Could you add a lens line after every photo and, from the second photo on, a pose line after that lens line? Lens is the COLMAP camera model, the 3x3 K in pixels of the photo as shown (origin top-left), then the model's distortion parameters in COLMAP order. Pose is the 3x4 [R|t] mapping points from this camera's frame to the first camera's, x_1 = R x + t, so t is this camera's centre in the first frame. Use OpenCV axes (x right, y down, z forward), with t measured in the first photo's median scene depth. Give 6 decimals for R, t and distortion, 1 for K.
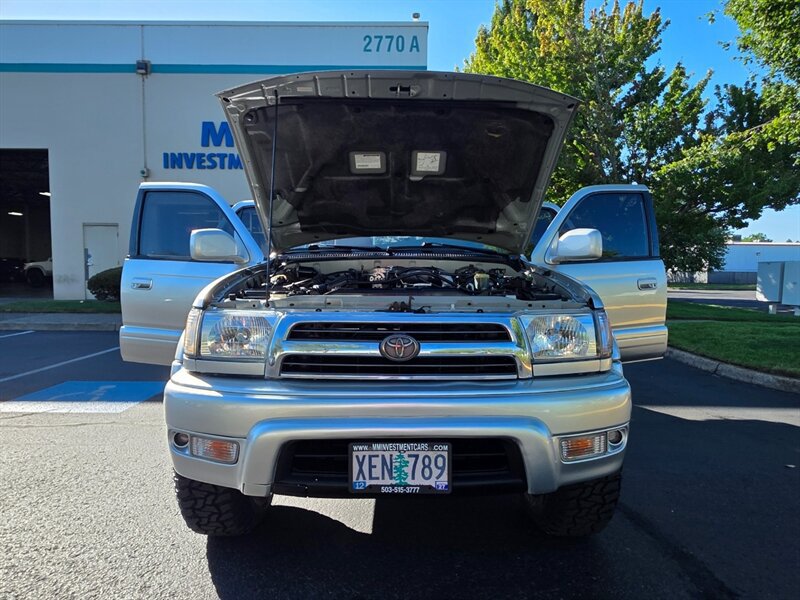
lens RADIAL K [[501.3, 0, 404.3], [0, 501.3, 315.9], [0, 0, 1]] dist [-0.004730, 0.002613]
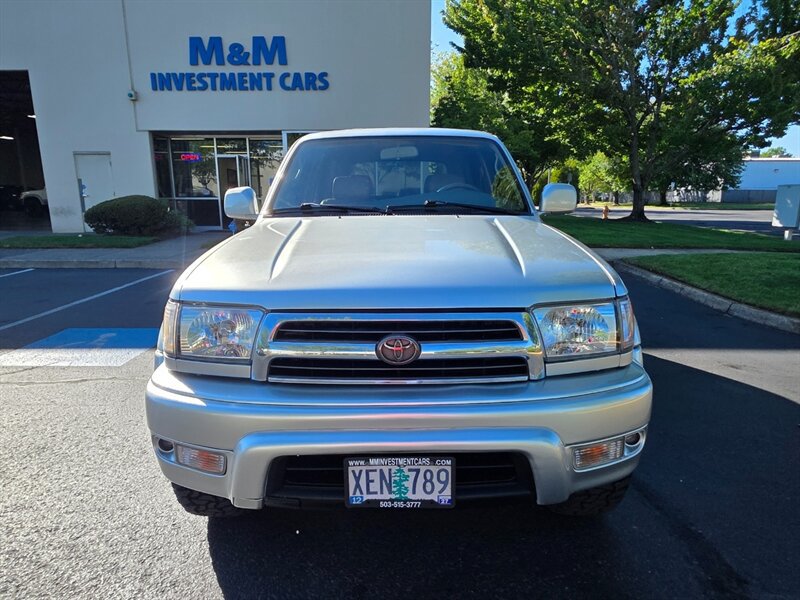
lens RADIAL K [[501.3, 0, 404.3], [0, 501.3, 315.9], [0, 0, 1]] dist [-0.004730, 0.002613]
pose [[0.999900, -0.008287, -0.011472, 0.010262], [0.009910, 0.988705, 0.149548, -0.109226], [0.010103, -0.149647, 0.988688, 0.098950]]
